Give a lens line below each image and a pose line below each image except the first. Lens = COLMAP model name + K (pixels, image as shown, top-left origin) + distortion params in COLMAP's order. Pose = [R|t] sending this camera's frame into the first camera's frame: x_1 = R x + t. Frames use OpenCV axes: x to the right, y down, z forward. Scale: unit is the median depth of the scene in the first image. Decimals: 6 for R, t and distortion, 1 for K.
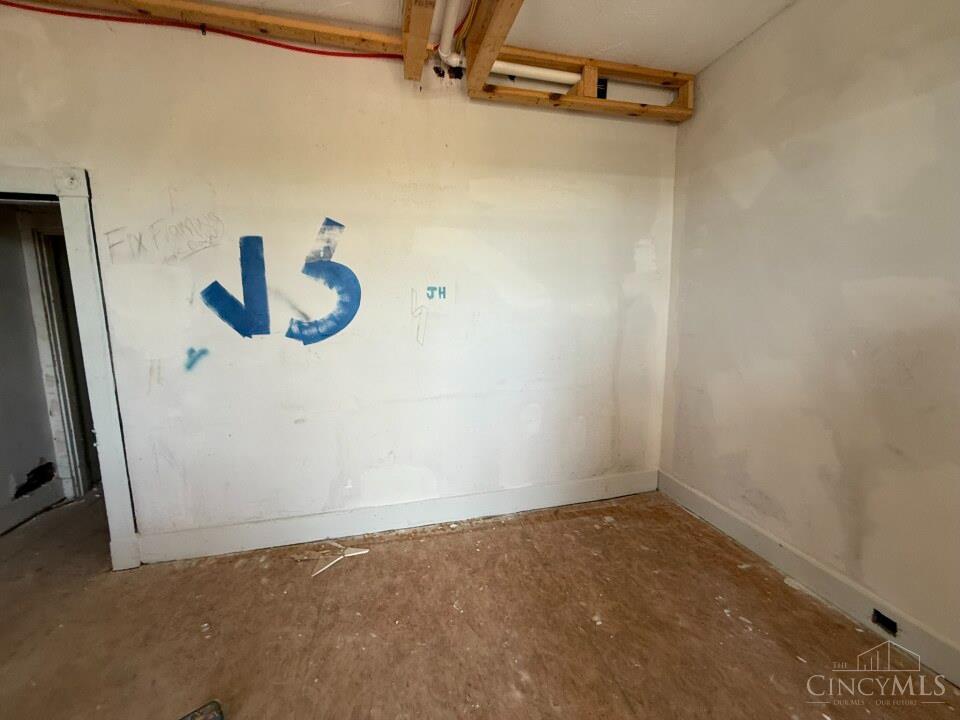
lens RADIAL K [[385.5, 0, 477.7], [0, 385.5, 363.1], [0, 0, 1]] dist [-0.001542, 0.000325]
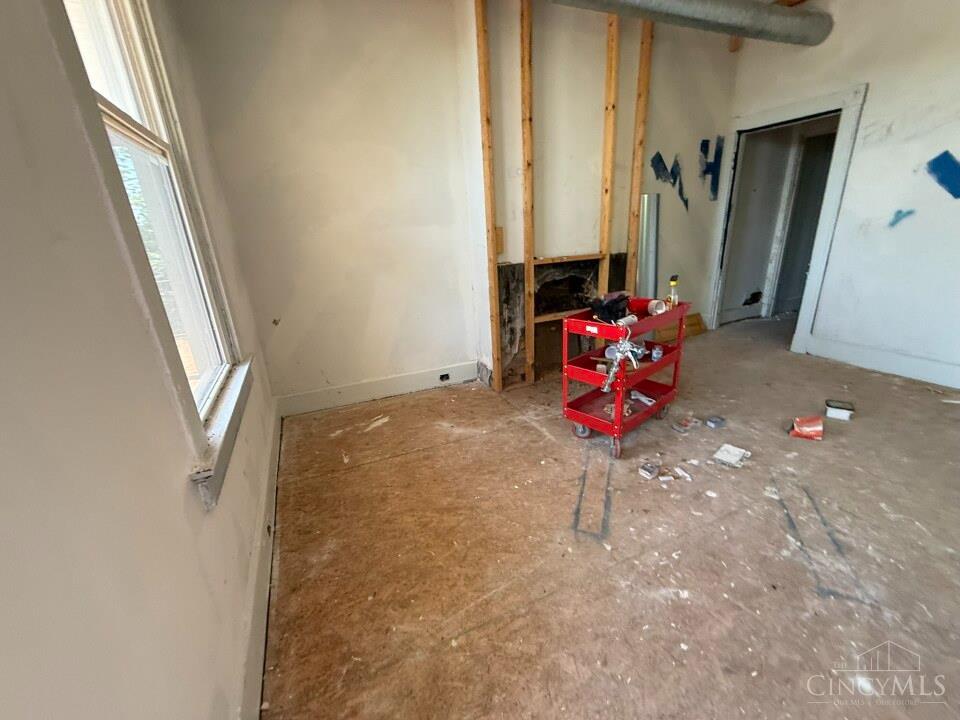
lens RADIAL K [[385.5, 0, 475.6], [0, 385.5, 357.6], [0, 0, 1]] dist [-0.001542, 0.000325]
pose [[0.179175, 0.317560, -0.931156, 0.395337], [-0.076956, 0.948097, 0.308530, 0.147272], [0.980803, 0.016377, 0.194313, -0.688284]]
